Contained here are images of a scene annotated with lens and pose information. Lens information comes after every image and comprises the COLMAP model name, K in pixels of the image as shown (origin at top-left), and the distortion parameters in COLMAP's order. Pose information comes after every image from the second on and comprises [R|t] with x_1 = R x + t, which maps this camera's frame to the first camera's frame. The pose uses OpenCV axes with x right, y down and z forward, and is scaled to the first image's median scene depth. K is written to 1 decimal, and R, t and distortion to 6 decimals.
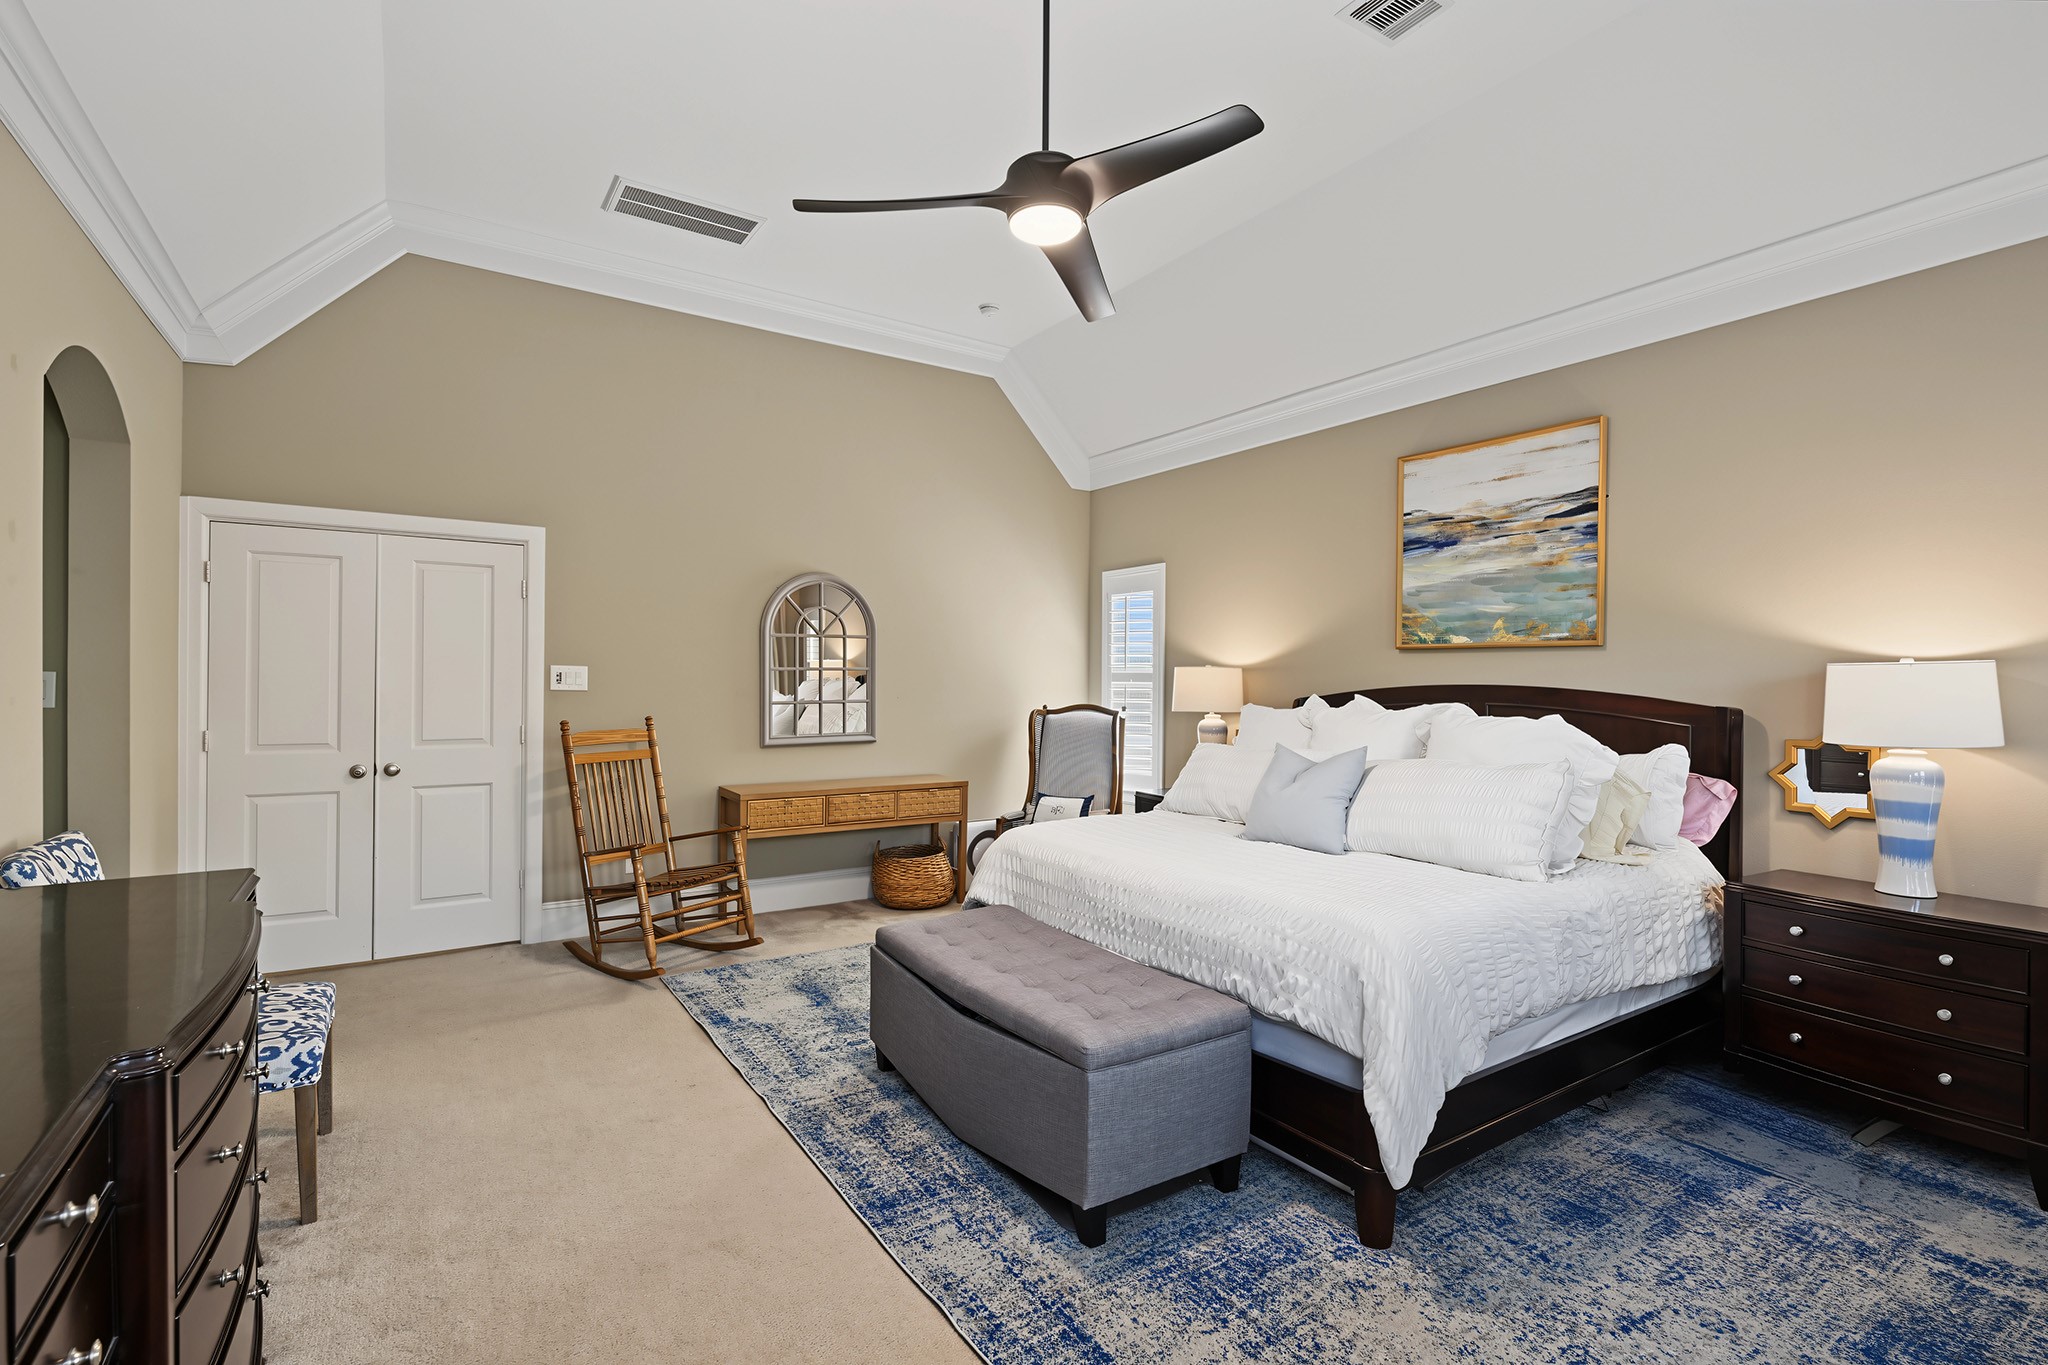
lens RADIAL K [[935.9, 0, 1024.6], [0, 935.9, 673.9], [0, 0, 1]] dist [-0.001956, -0.000150]
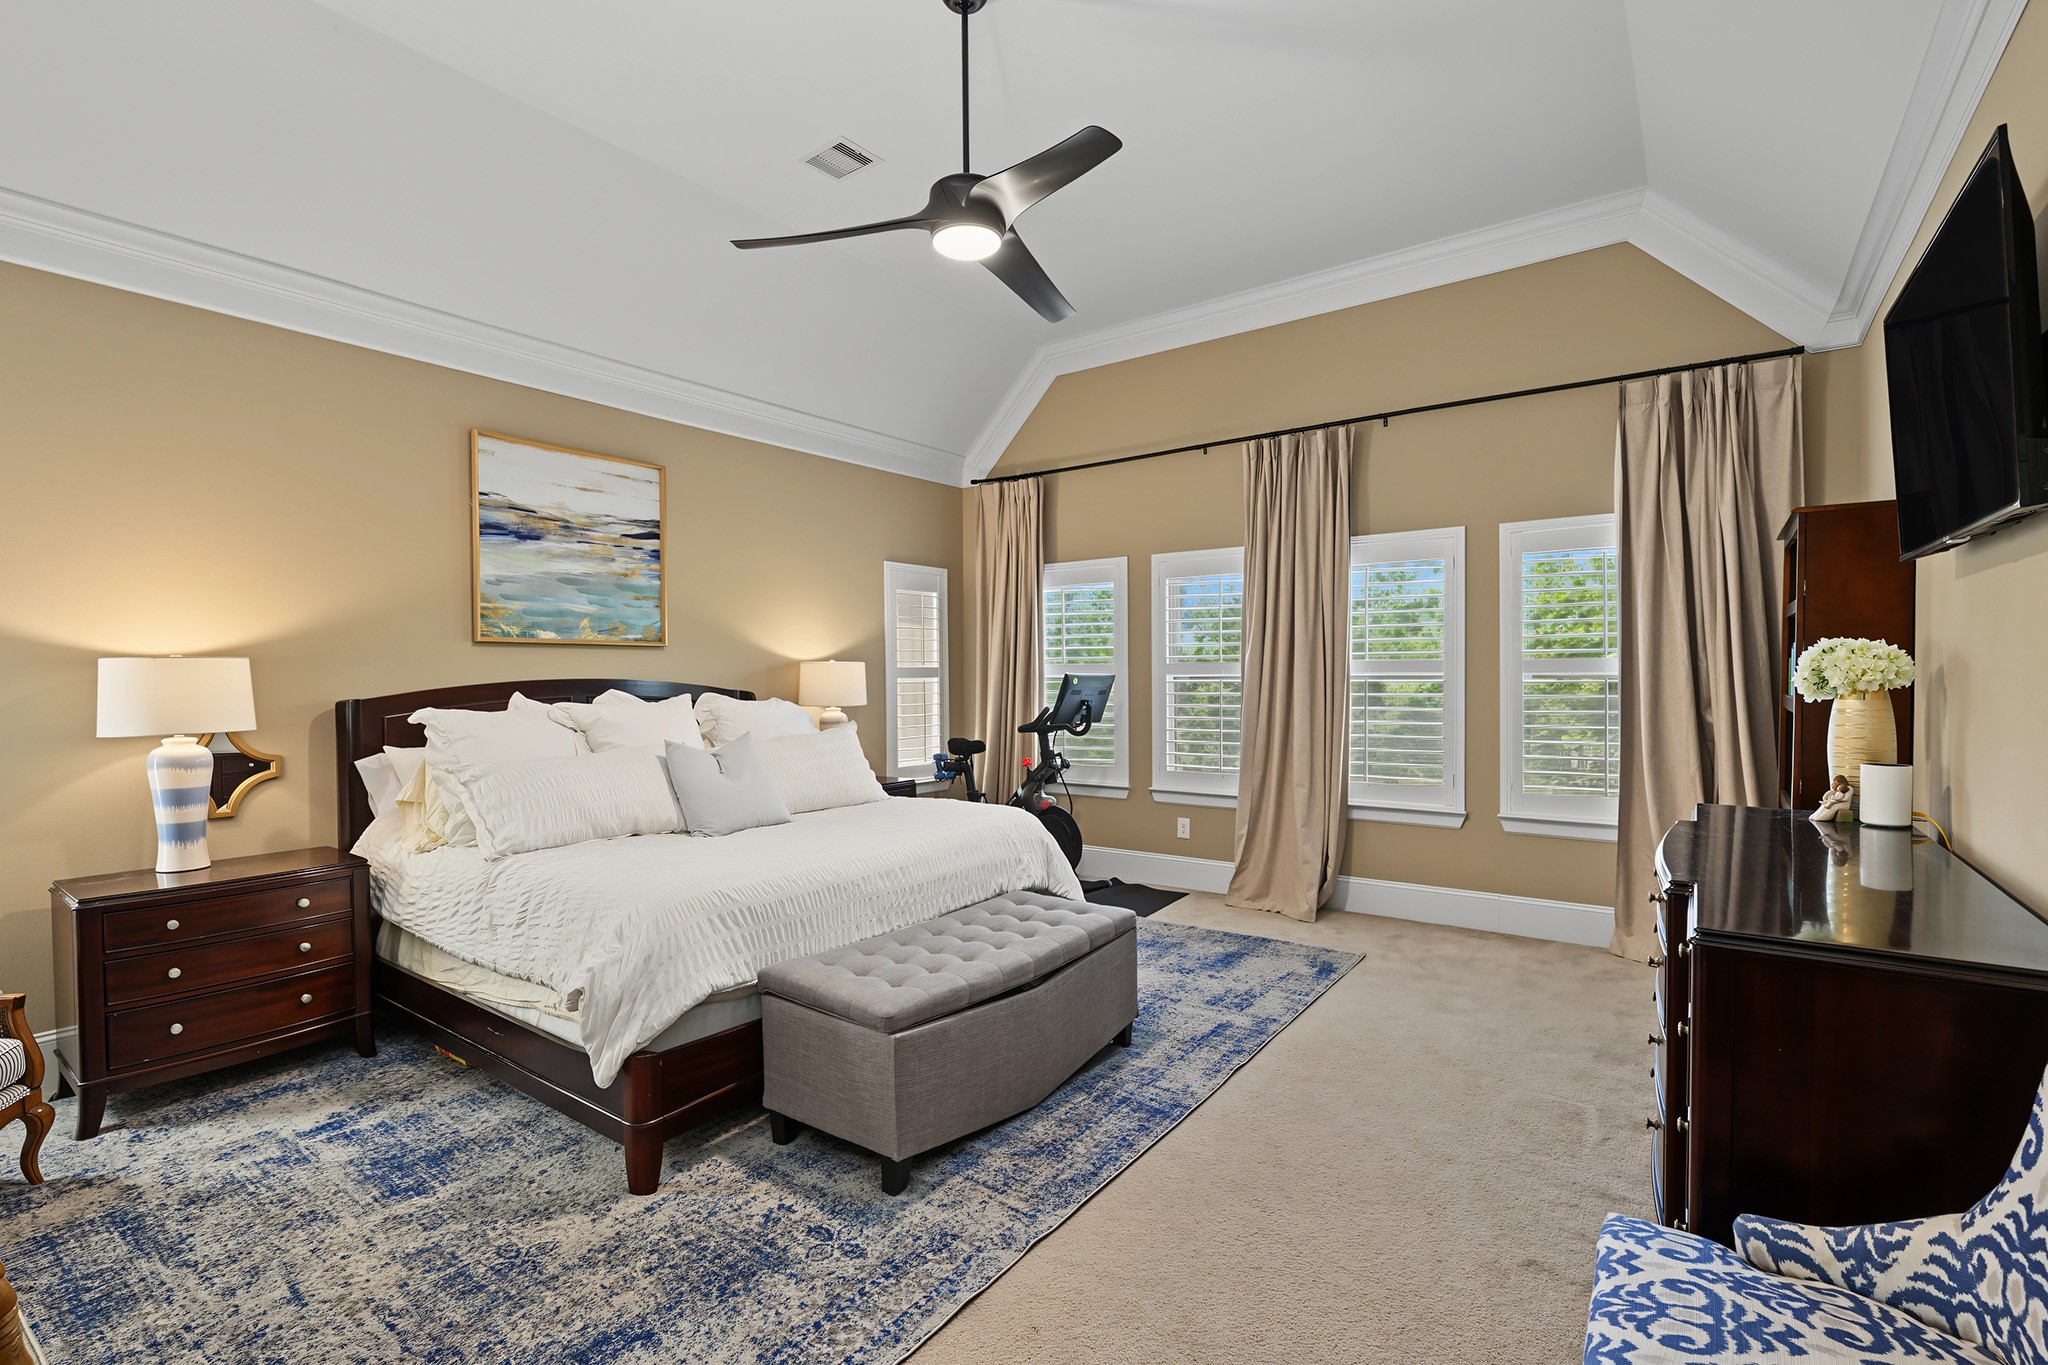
lens RADIAL K [[926.9, 0, 1024.0], [0, 926.9, 682.5], [0, 0, 1]] dist [-0.000592, -0.000113]
pose [[-0.345277, -0.013004, 0.938411, -0.693491], [0.003048, 0.999883, 0.014978, 0.001336], [-0.938496, 0.008032, -0.345197, 0.911759]]
